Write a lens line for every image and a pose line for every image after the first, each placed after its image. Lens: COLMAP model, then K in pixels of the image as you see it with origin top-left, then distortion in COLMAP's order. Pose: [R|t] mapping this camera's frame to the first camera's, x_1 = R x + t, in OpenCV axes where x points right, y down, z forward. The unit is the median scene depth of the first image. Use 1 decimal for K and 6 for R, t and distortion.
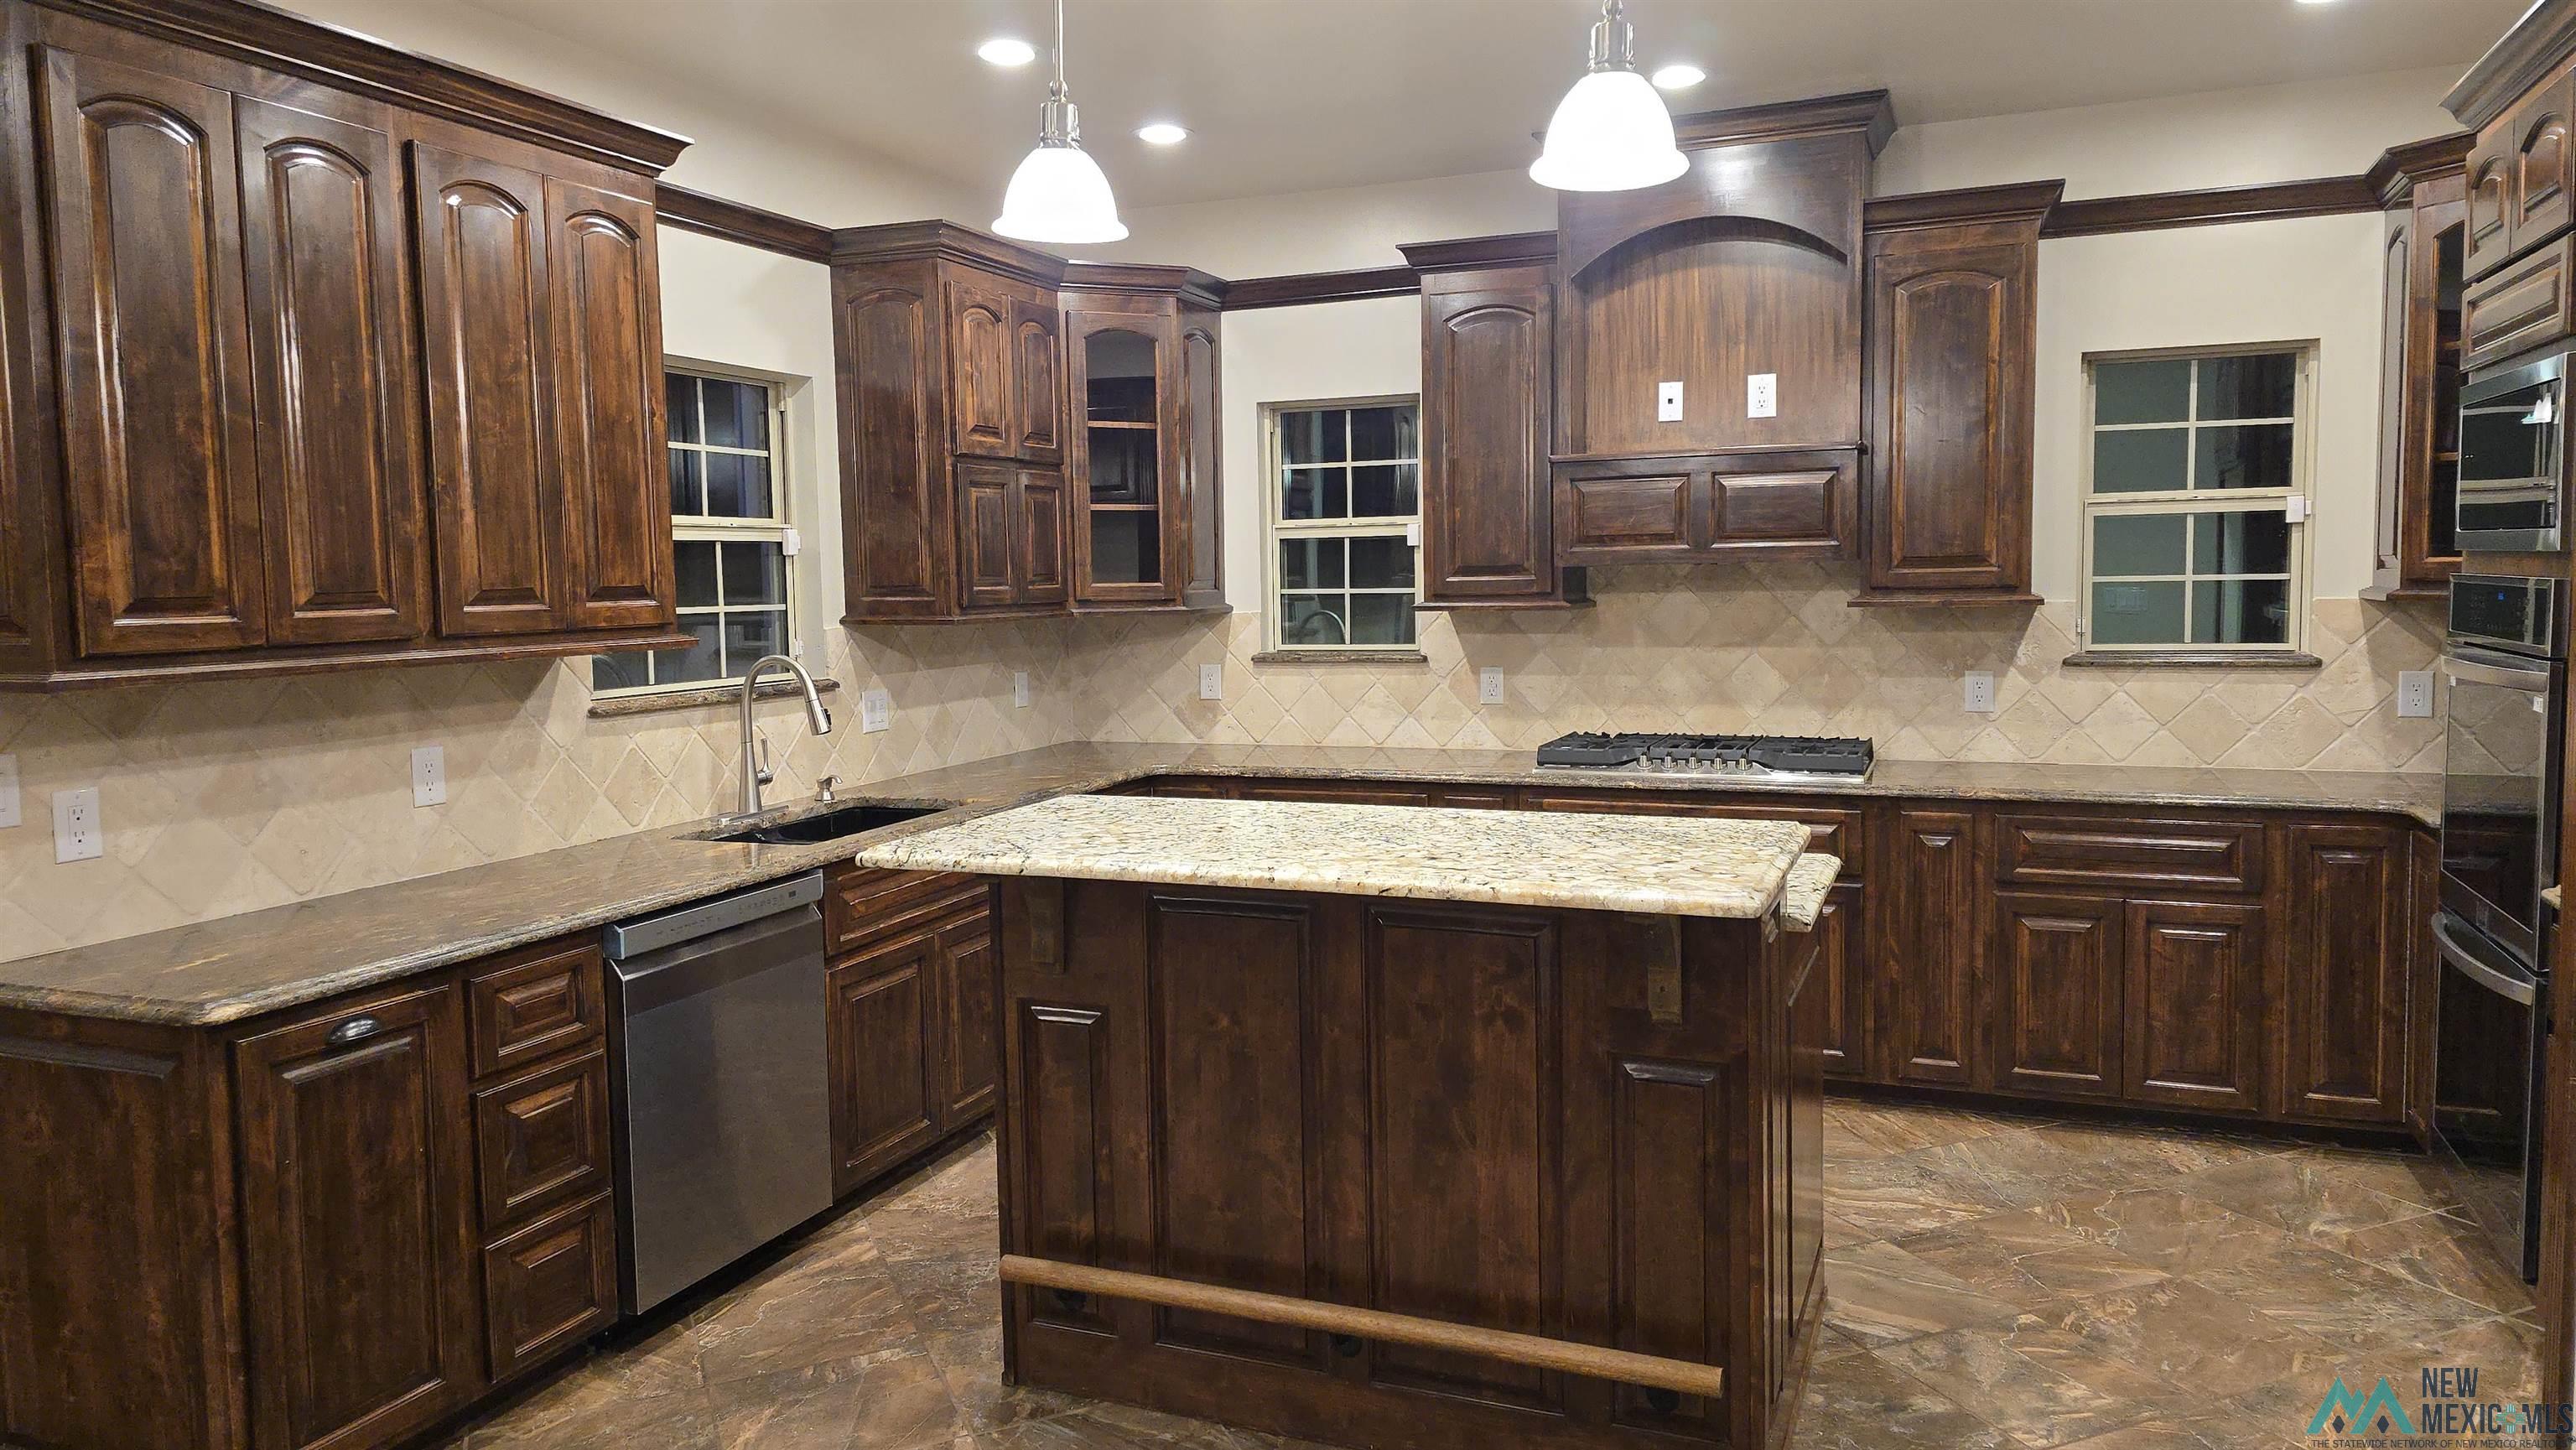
lens RADIAL K [[1722.1, 0, 1272.1], [0, 1722.1, 711.7], [0, 0, 1]] dist [0.055925, -0.053864]
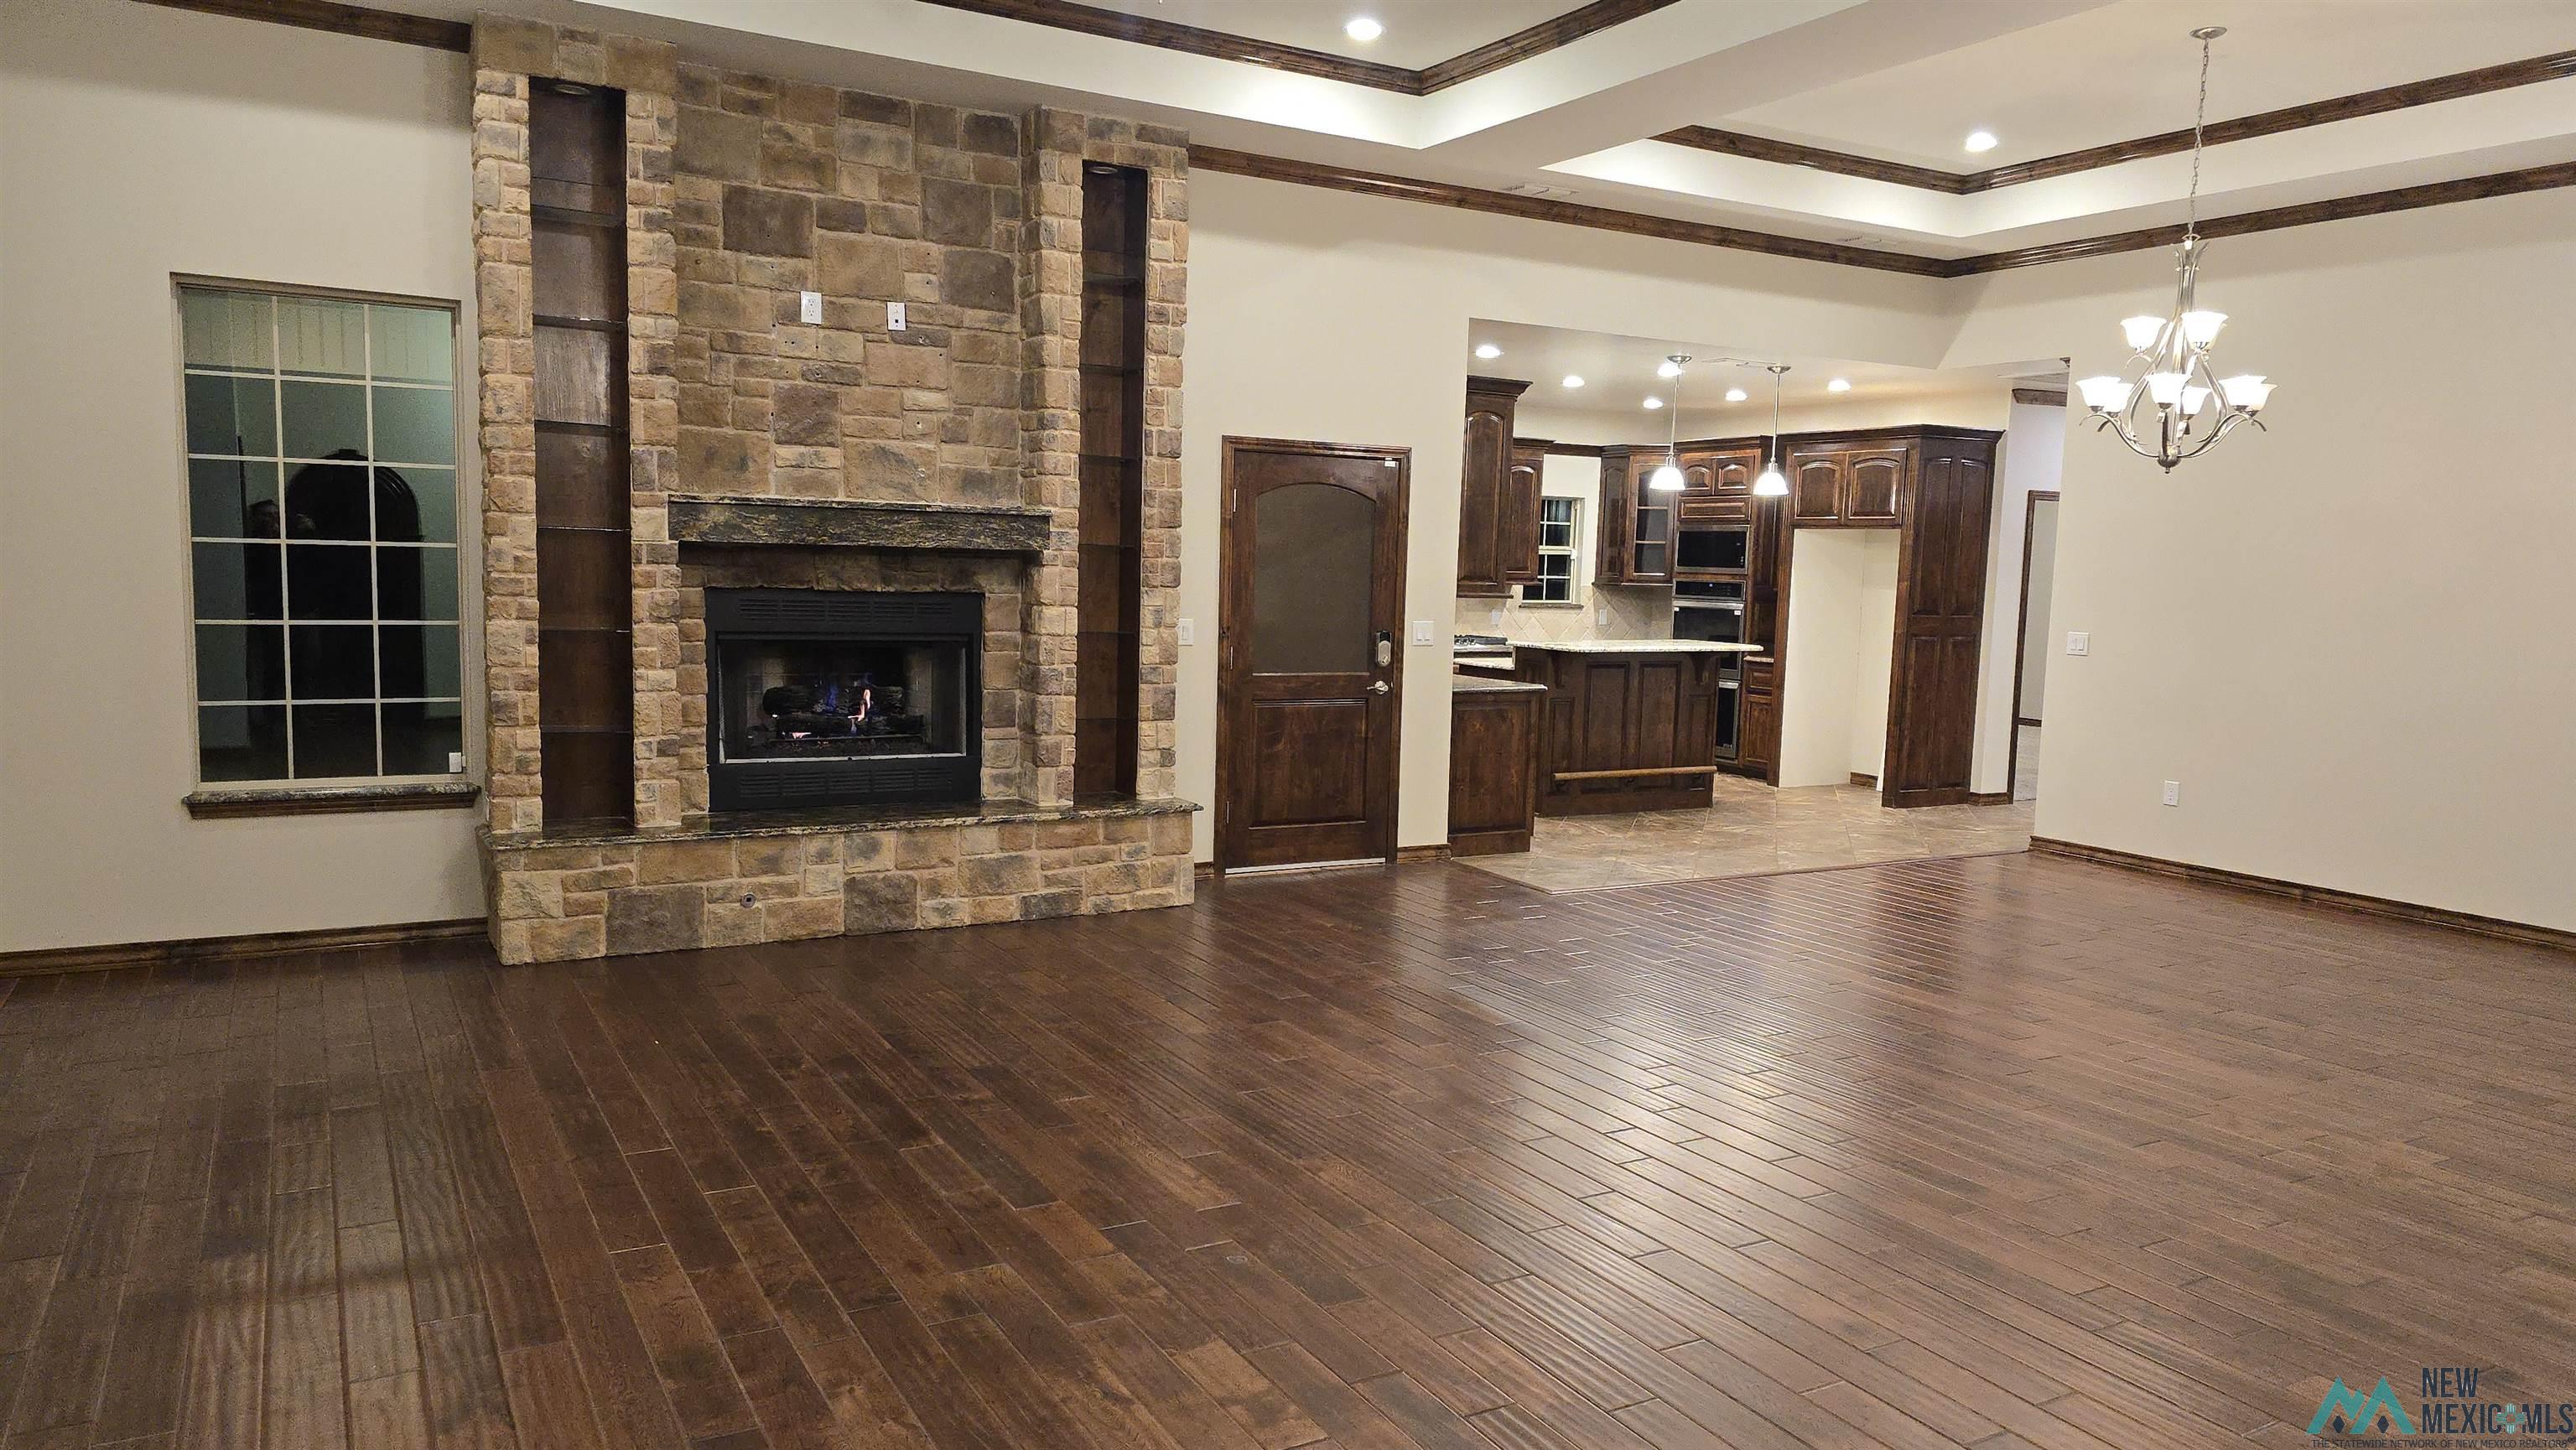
lens RADIAL K [[1722.1, 0, 1337.1], [0, 1722.1, 732.3], [0, 0, 1]] dist [0.055925, -0.053864]
pose [[0.594509, -0.040111, 0.803088, -1.997558], [0.023991, 0.999195, 0.032145, 0.080359], [-0.803731, 0.000156, 0.594993, -0.403533]]
